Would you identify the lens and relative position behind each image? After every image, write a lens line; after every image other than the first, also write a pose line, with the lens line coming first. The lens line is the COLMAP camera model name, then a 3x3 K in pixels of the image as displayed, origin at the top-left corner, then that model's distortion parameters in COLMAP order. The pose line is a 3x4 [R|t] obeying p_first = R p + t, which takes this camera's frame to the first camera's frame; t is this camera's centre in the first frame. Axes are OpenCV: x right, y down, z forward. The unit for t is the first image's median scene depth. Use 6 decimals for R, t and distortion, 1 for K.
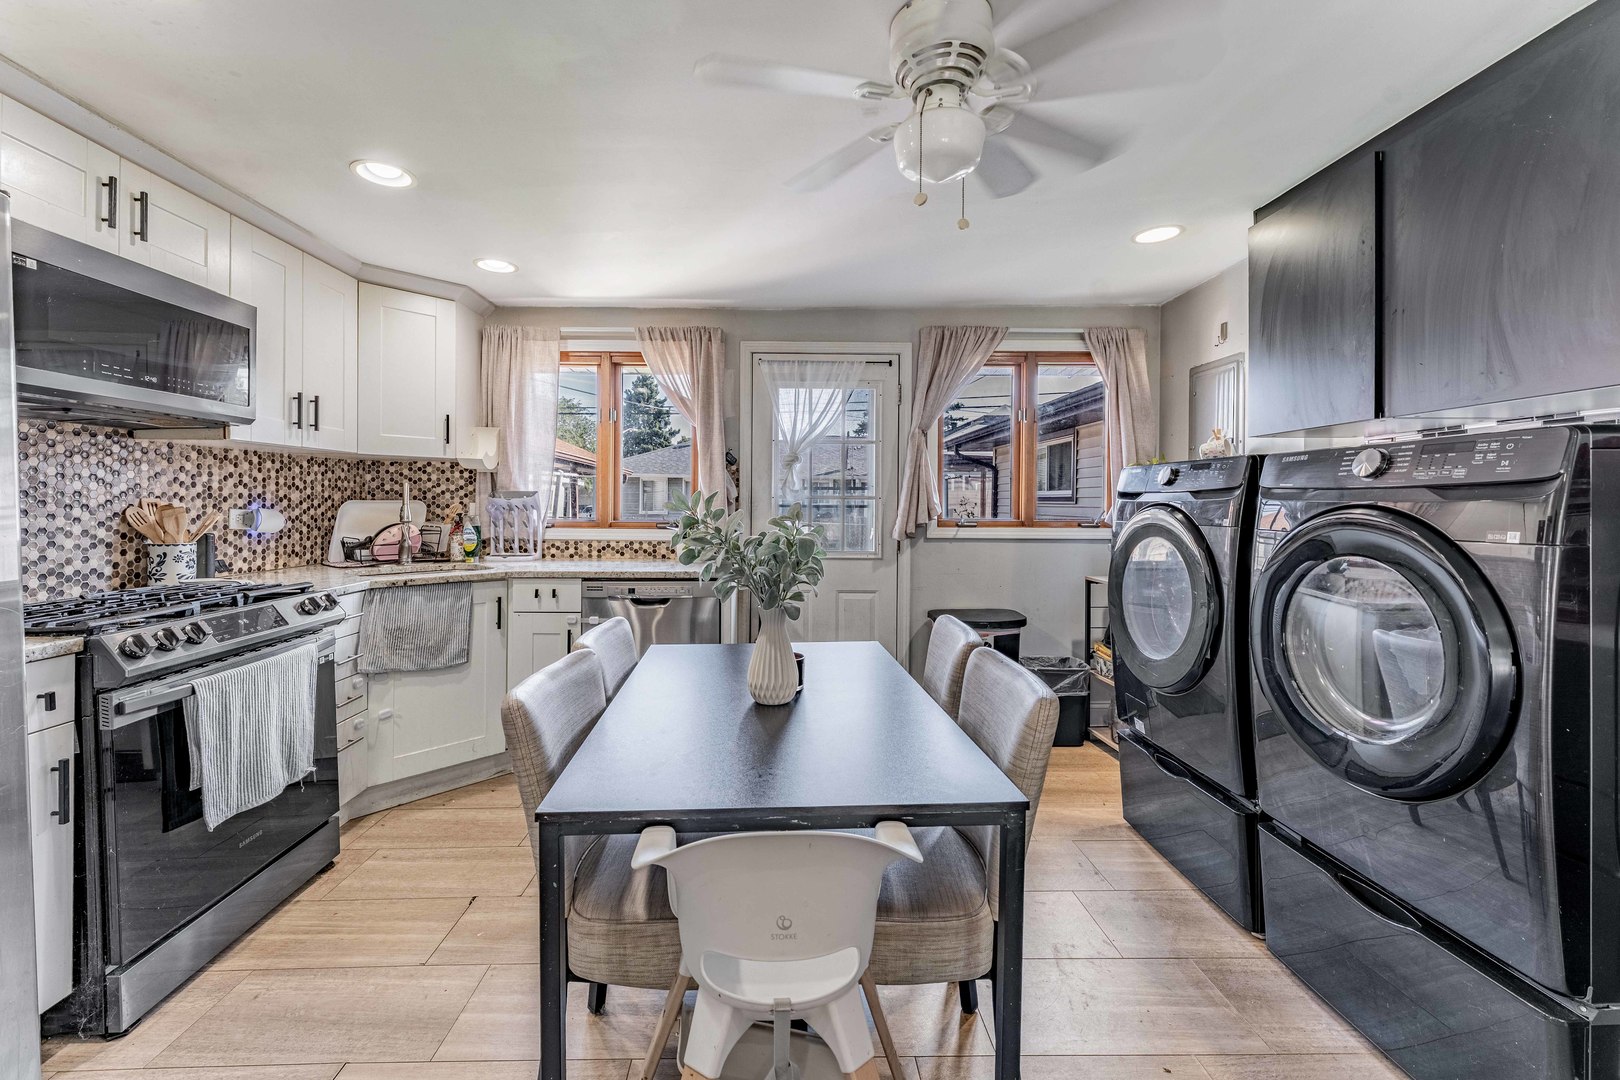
lens RADIAL K [[666.9, 0, 805.4], [0, 666.9, 504.1], [0, 0, 1]] dist [0.049937, 0.000104]
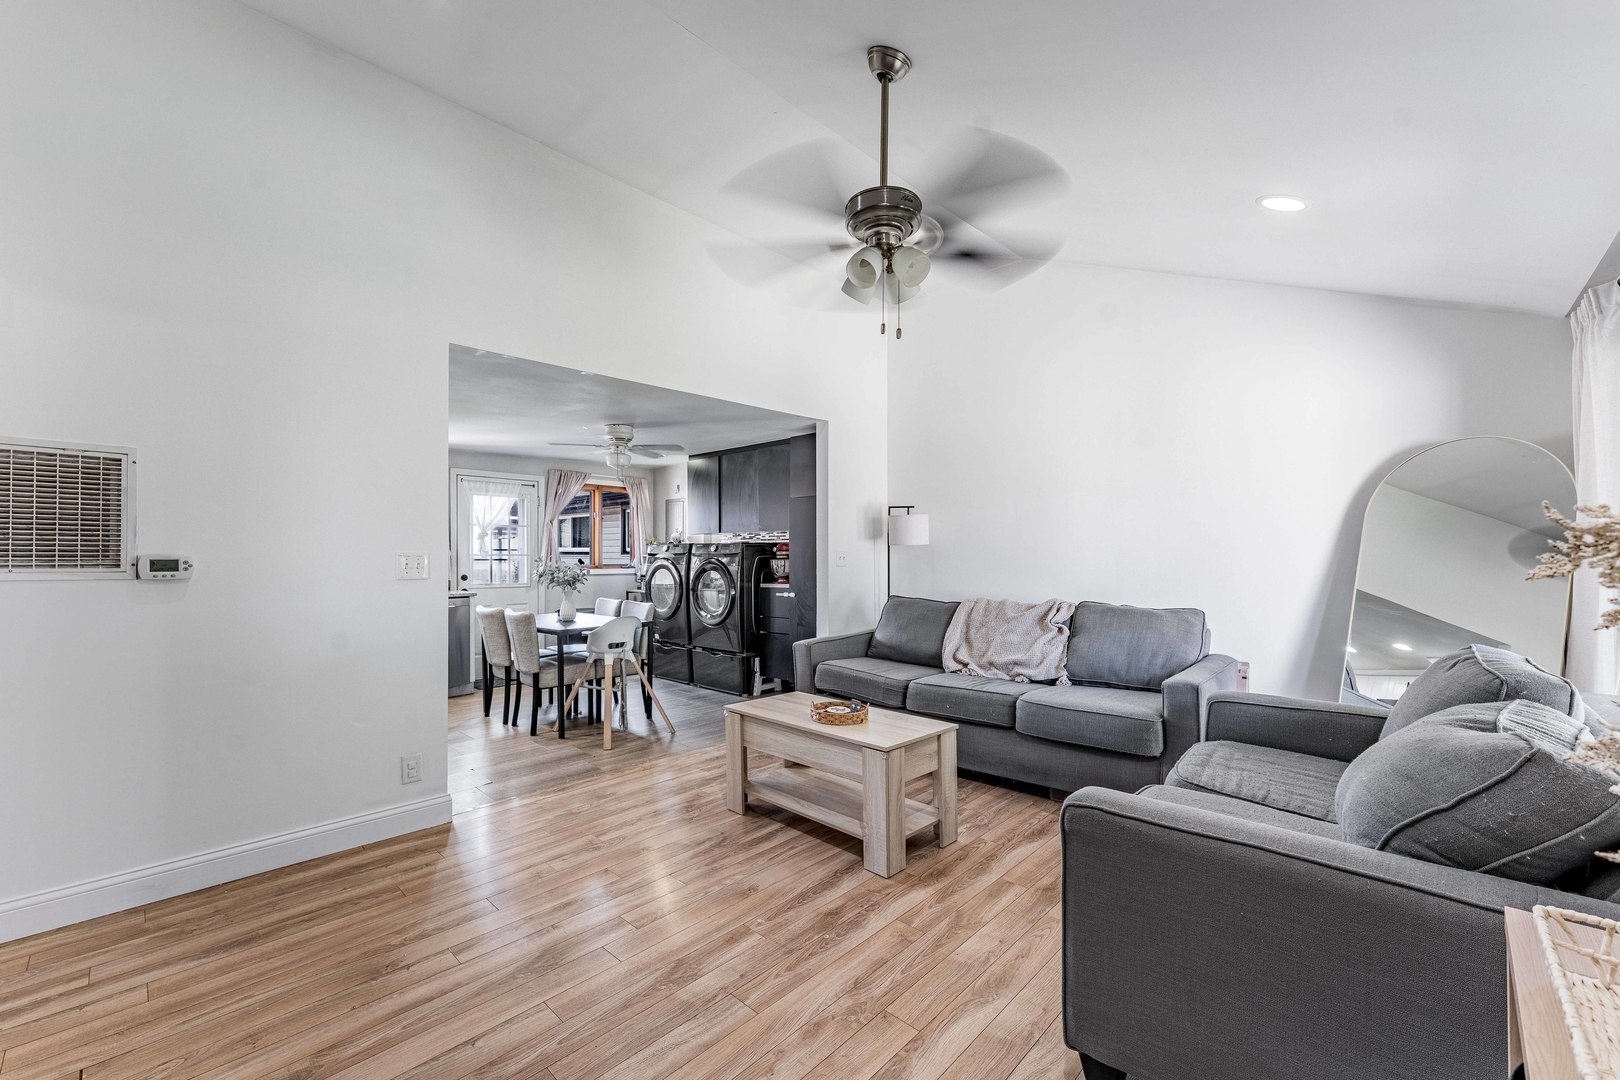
lens RADIAL K [[664.8, 0, 810.0], [0, 664.8, 540.0], [0, 0, 1]] dist [-0.000411, -0.000229]
pose [[0.714867, 0.012528, 0.699148, -1.079919], [0.003038, 0.999774, -0.021022, -0.016807], [-0.699253, 0.017152, 0.714668, -1.564193]]
